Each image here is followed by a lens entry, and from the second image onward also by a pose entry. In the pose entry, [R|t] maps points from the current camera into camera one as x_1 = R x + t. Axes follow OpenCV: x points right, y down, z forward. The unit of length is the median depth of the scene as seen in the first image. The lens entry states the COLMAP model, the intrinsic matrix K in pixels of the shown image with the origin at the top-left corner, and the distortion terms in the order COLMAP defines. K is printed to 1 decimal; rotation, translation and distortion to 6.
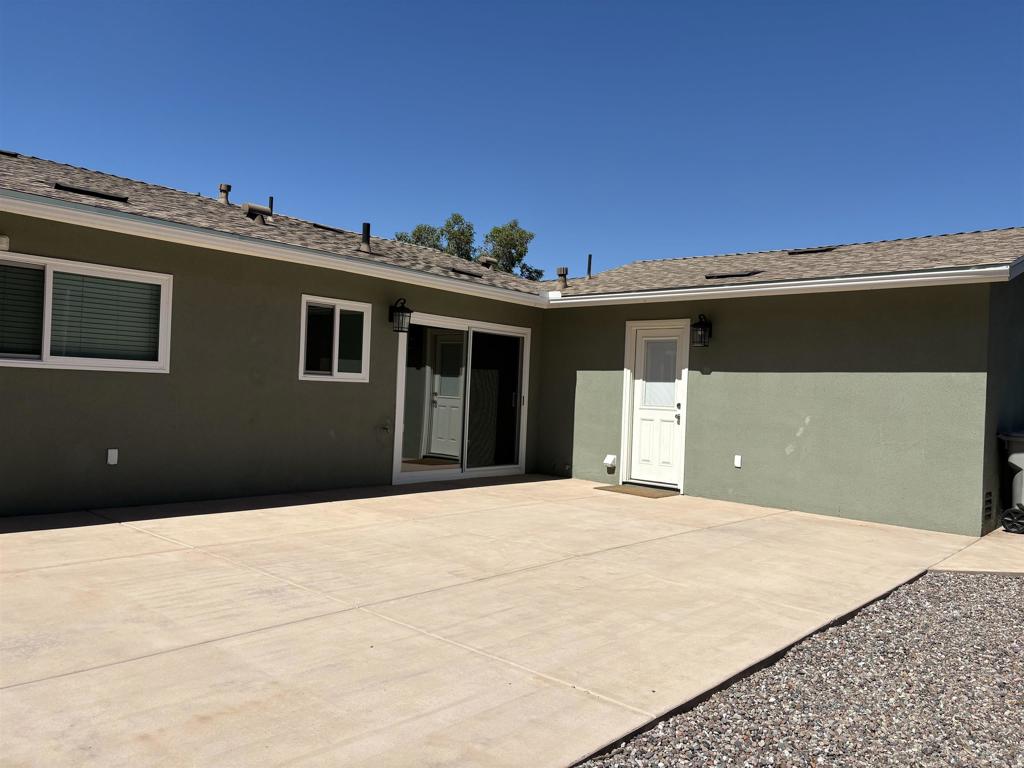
lens RADIAL K [[773.9, 0, 513.0], [0, 773.9, 378.4], [0, 0, 1]] dist [0.056208, -0.069693]
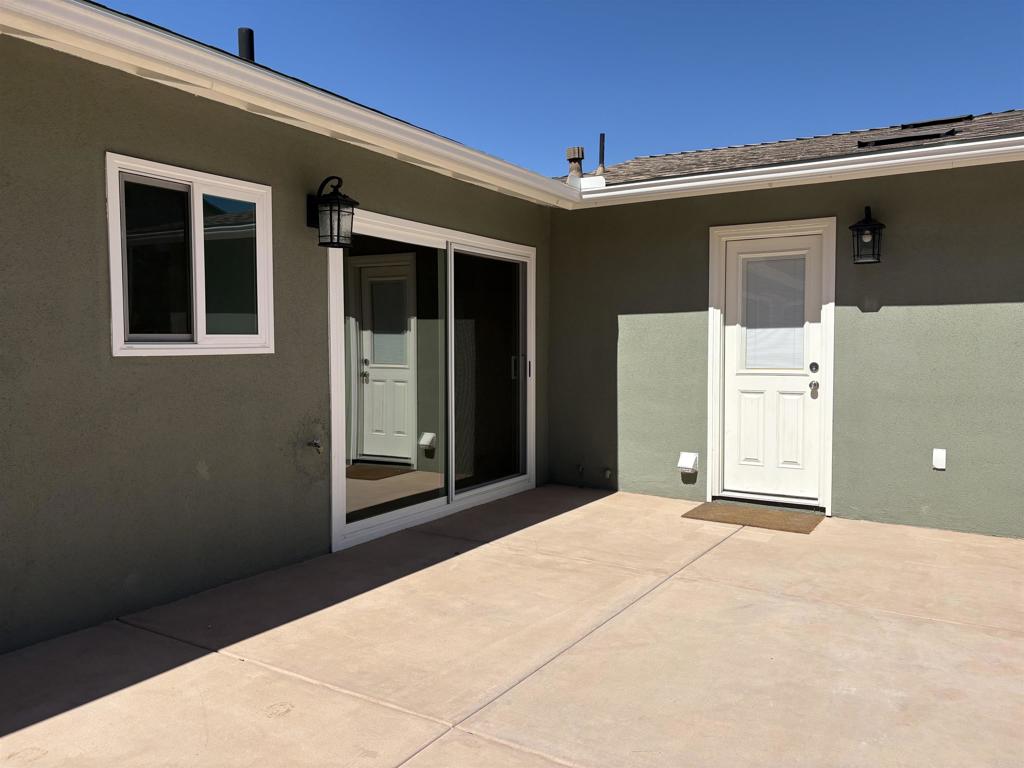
lens RADIAL K [[766.3, 0, 513.8], [0, 766.3, 373.8], [0, 0, 1]] dist [0.001226, 0.001671]
pose [[0.984255, -0.050318, 0.169440, -0.110249], [0.040217, 0.997233, 0.062528, -0.005158], [-0.172118, -0.054729, 0.983555, 0.461272]]
